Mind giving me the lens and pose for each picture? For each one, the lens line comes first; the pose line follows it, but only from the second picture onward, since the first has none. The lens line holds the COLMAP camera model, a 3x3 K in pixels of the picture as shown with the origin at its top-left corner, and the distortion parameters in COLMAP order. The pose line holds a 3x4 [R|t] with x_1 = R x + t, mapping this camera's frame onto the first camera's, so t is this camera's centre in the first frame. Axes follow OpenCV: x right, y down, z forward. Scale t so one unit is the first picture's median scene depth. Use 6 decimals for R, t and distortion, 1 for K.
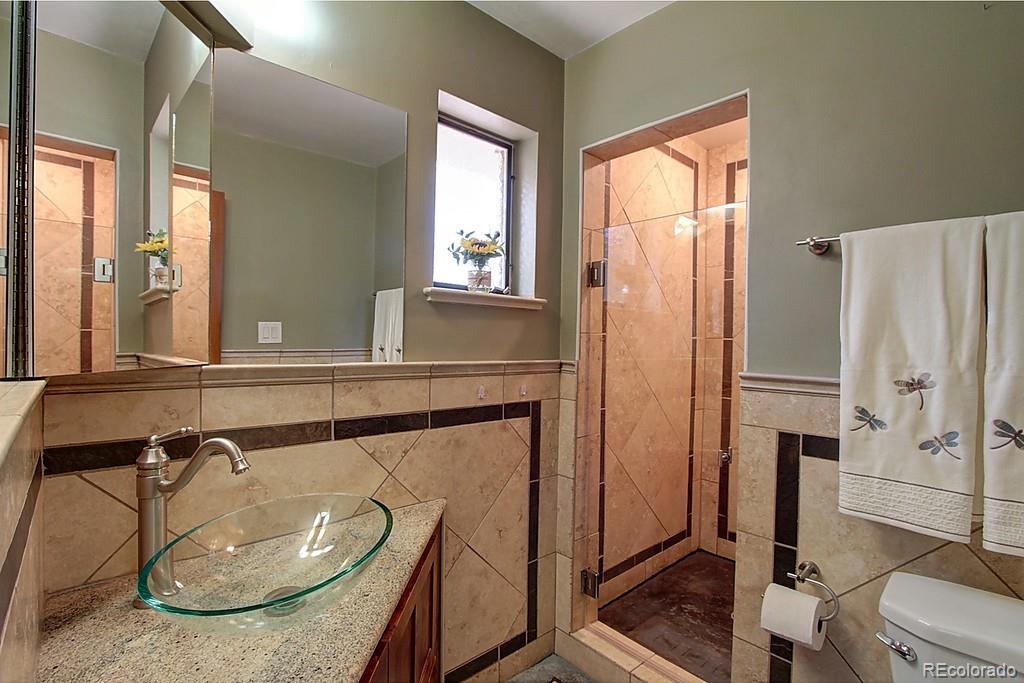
lens RADIAL K [[471.3, 0, 511.1], [0, 471.3, 344.6], [0, 0, 1]] dist [-0.018082, 0.001476]
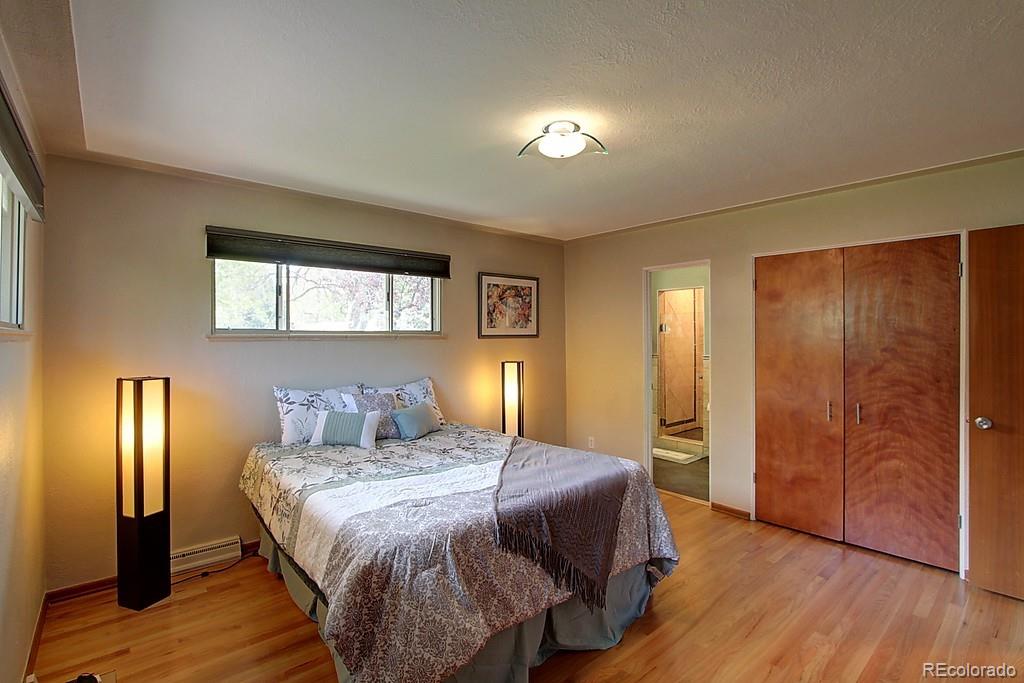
lens RADIAL K [[471.3, 0, 514.4], [0, 471.3, 336.6], [0, 0, 1]] dist [-0.018082, 0.001476]
pose [[0.999362, -0.019879, -0.029658, -0.618582], [0.019404, 0.999680, -0.016220, -0.045708], [0.029971, 0.015634, 0.999428, -1.892597]]
